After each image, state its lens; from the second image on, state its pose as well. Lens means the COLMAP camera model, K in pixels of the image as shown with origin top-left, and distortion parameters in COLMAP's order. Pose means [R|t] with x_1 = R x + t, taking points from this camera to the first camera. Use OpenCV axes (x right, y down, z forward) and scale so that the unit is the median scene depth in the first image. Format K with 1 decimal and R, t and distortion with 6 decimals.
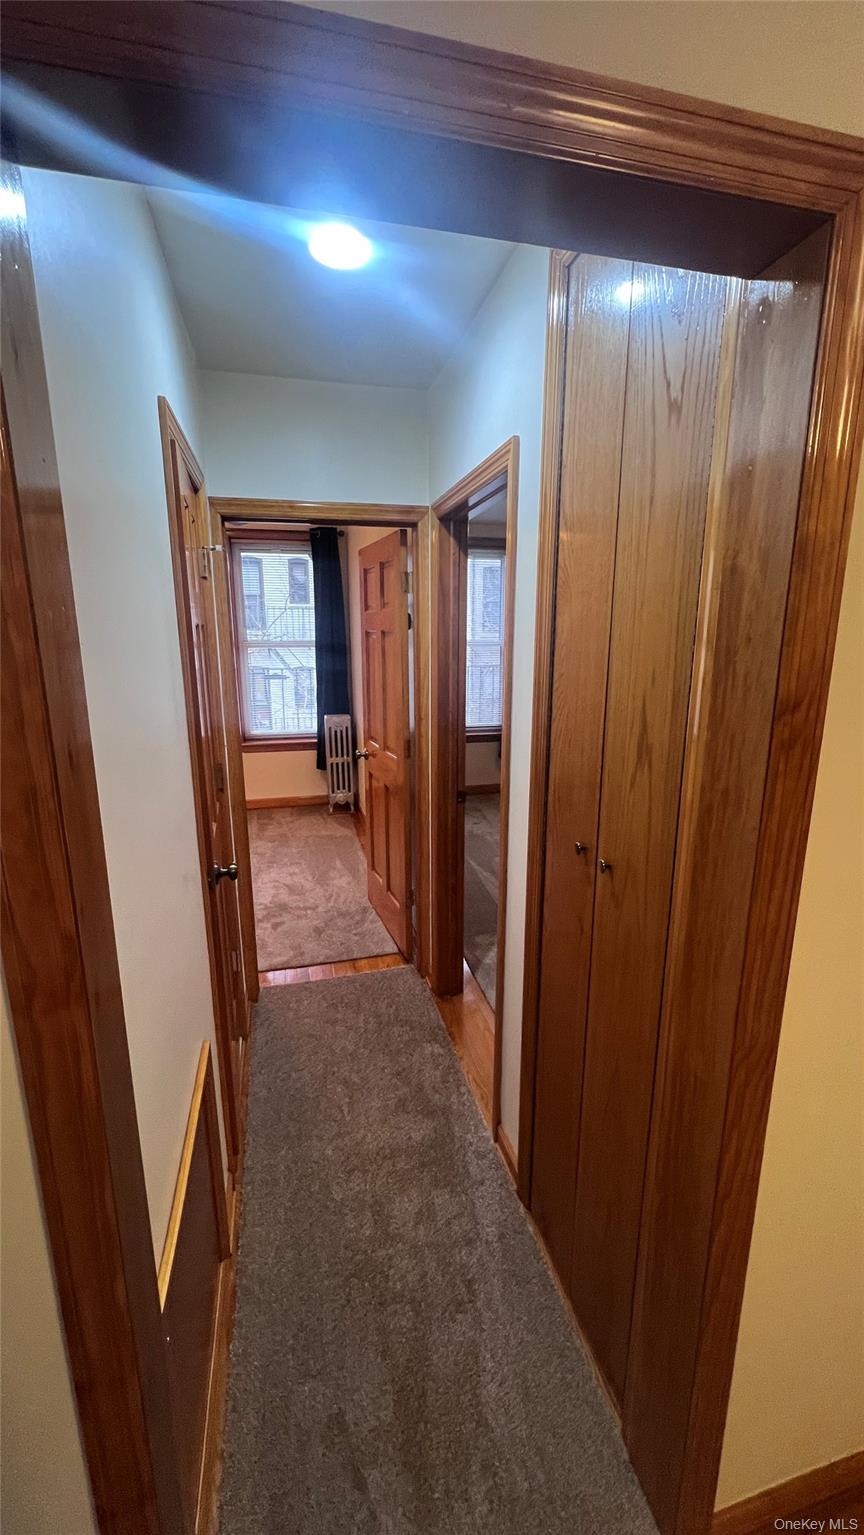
lens RADIAL K [[612.0, 0, 435.4], [0, 612.0, 767.7], [0, 0, 1]] dist [-0.002055, 0.000205]
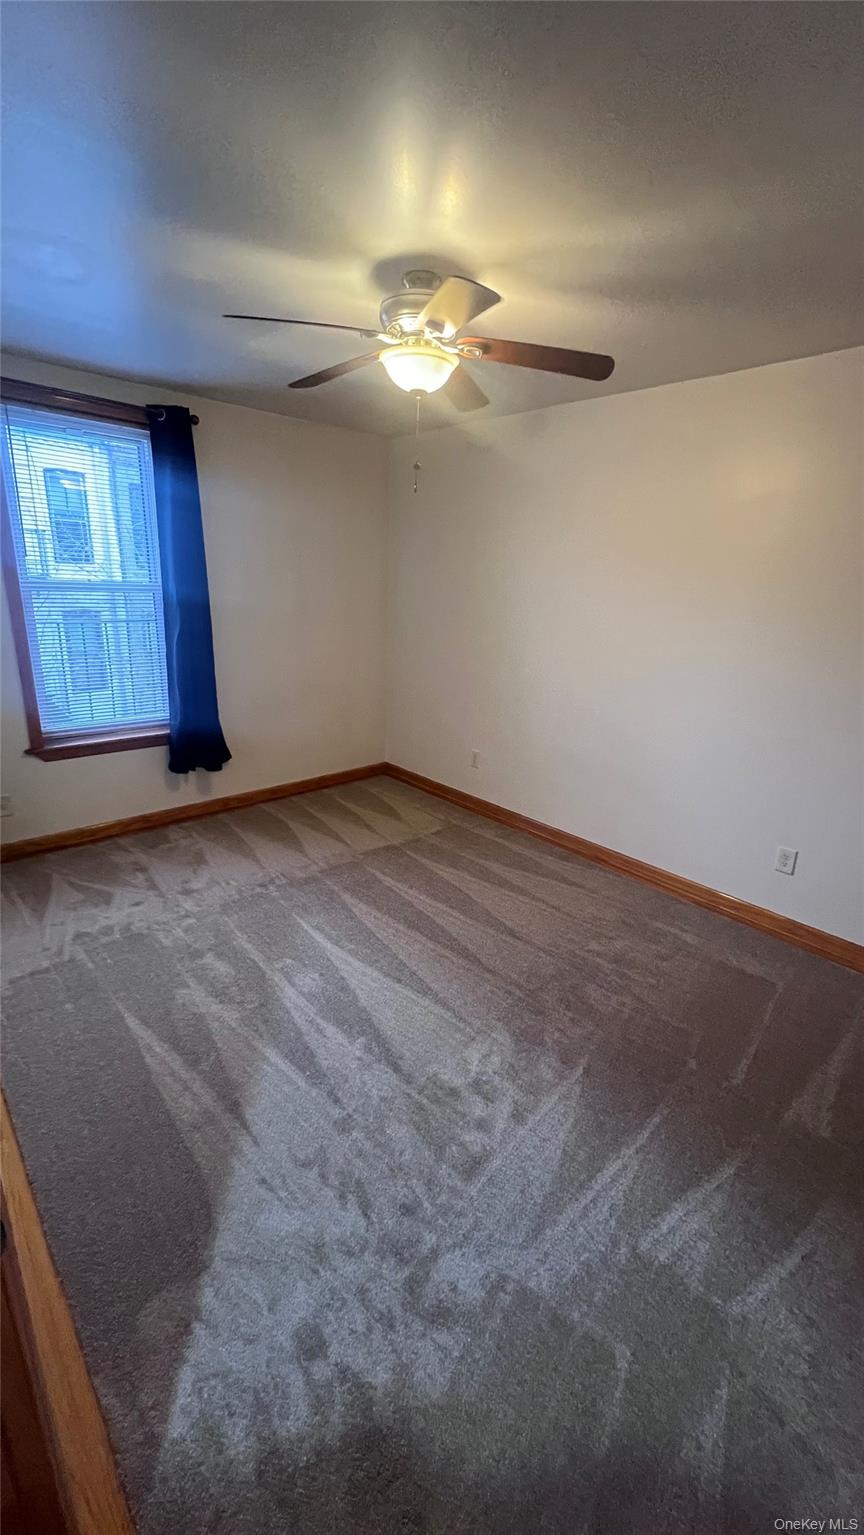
lens RADIAL K [[612.0, 0, 435.4], [0, 612.0, 767.7], [0, 0, 1]] dist [-0.002055, 0.000205]
pose [[0.876509, -0.106090, 0.469549, 0.054793], [0.064344, 0.992480, 0.104131, -0.079979], [-0.477065, -0.061059, 0.876744, 0.358182]]
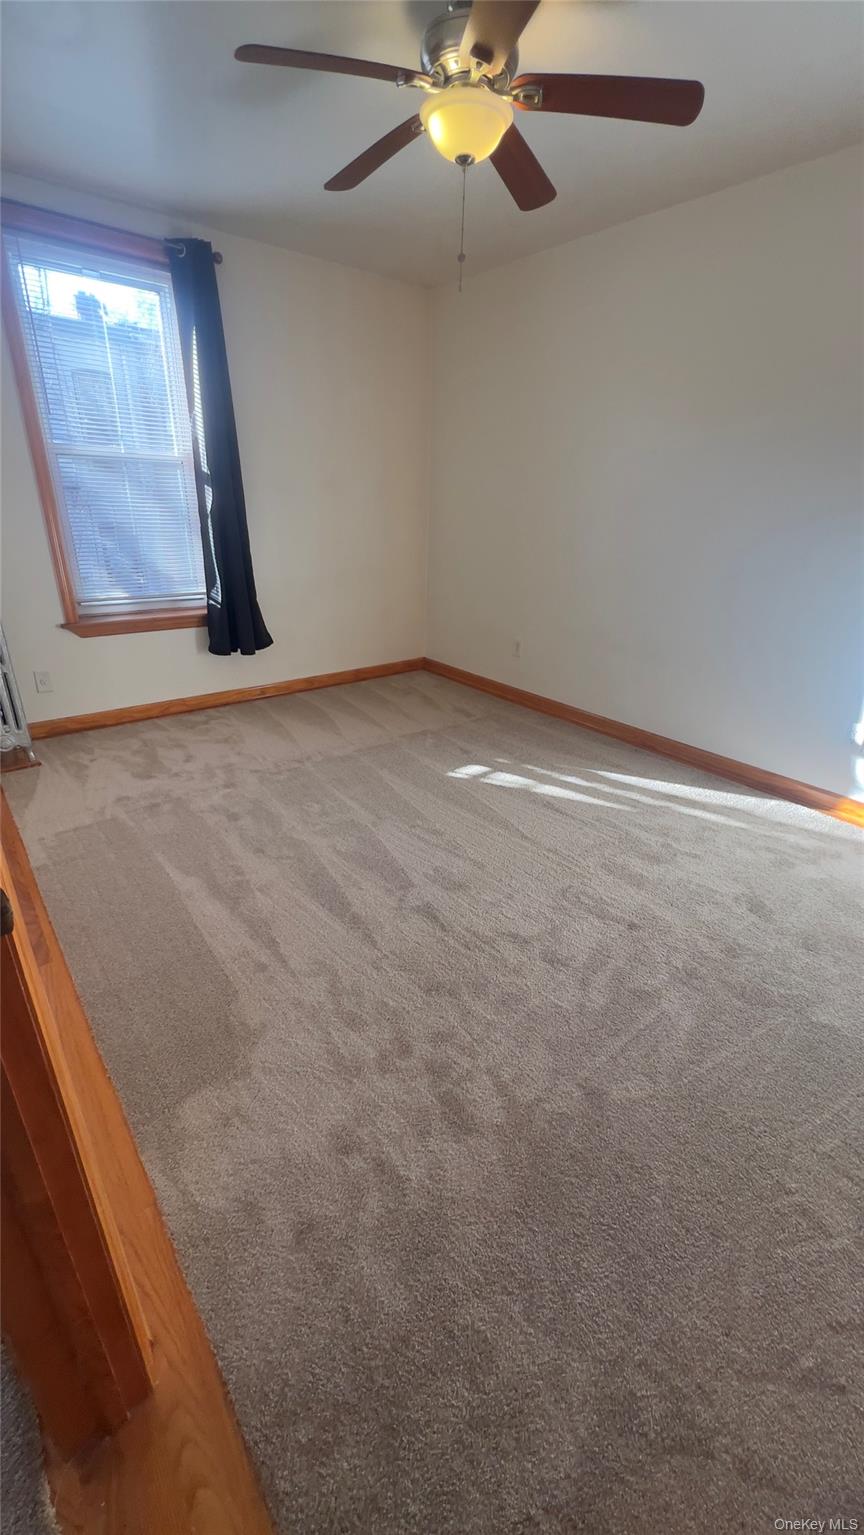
lens RADIAL K [[611.7, 0, 434.7], [0, 611.7, 768.4], [0, 0, 1]] dist [-0.001412, -0.000214]
pose [[0.904770, -0.145463, 0.400290, 0.056121], [0.063506, 0.975437, 0.210925, -0.021569], [-0.421140, -0.165418, 0.891784, 0.373160]]
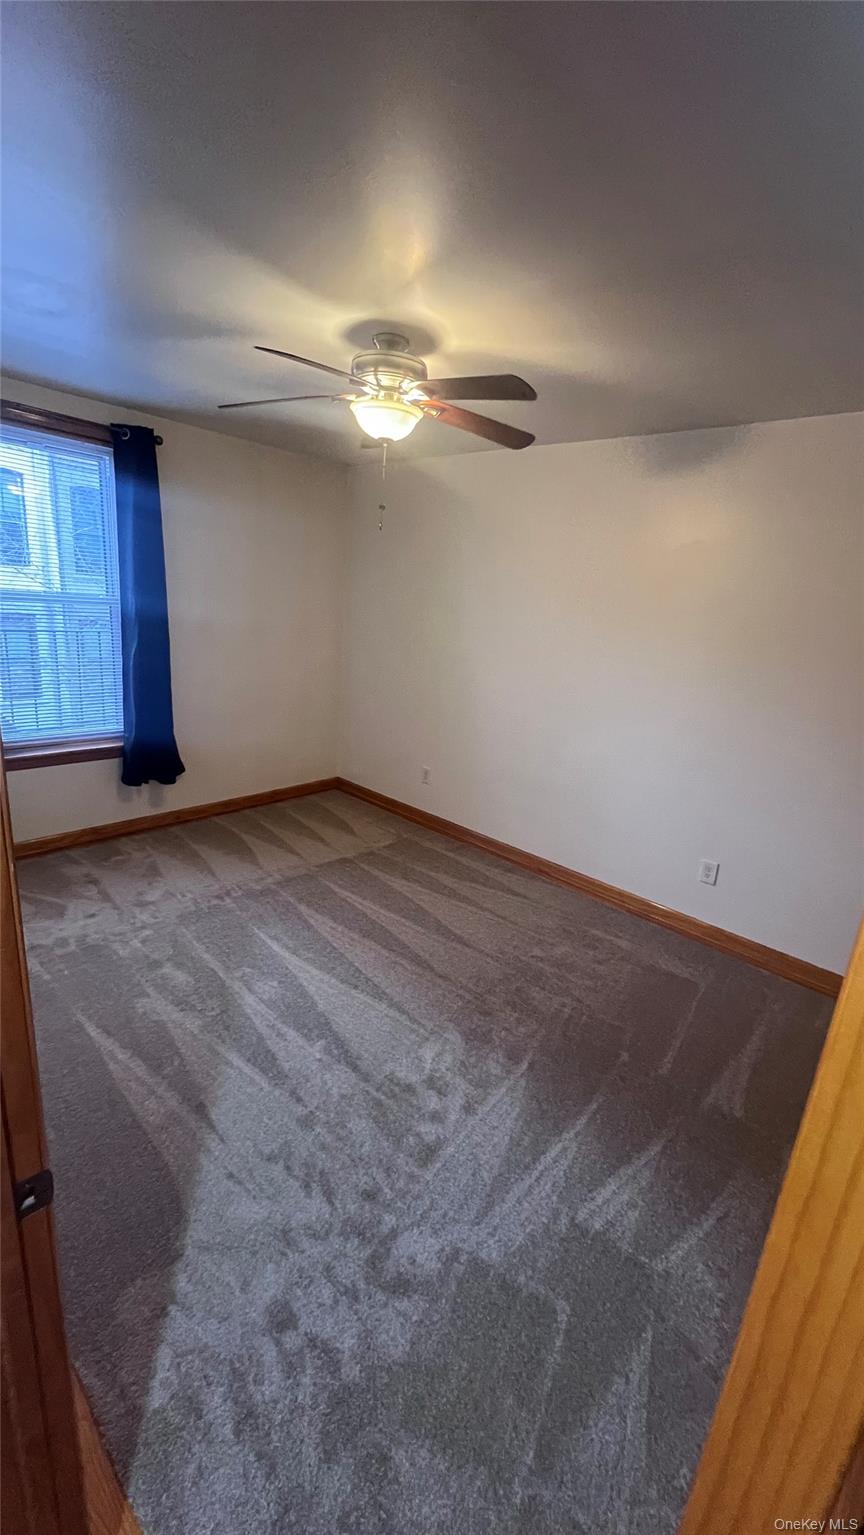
lens RADIAL K [[612.0, 0, 435.4], [0, 612.0, 767.7], [0, 0, 1]] dist [-0.002055, 0.000205]
pose [[0.831147, -0.082642, 0.549877, 0.029270], [0.041762, 0.995379, 0.086472, -0.086742], [-0.554482, -0.048907, 0.830757, 0.335542]]
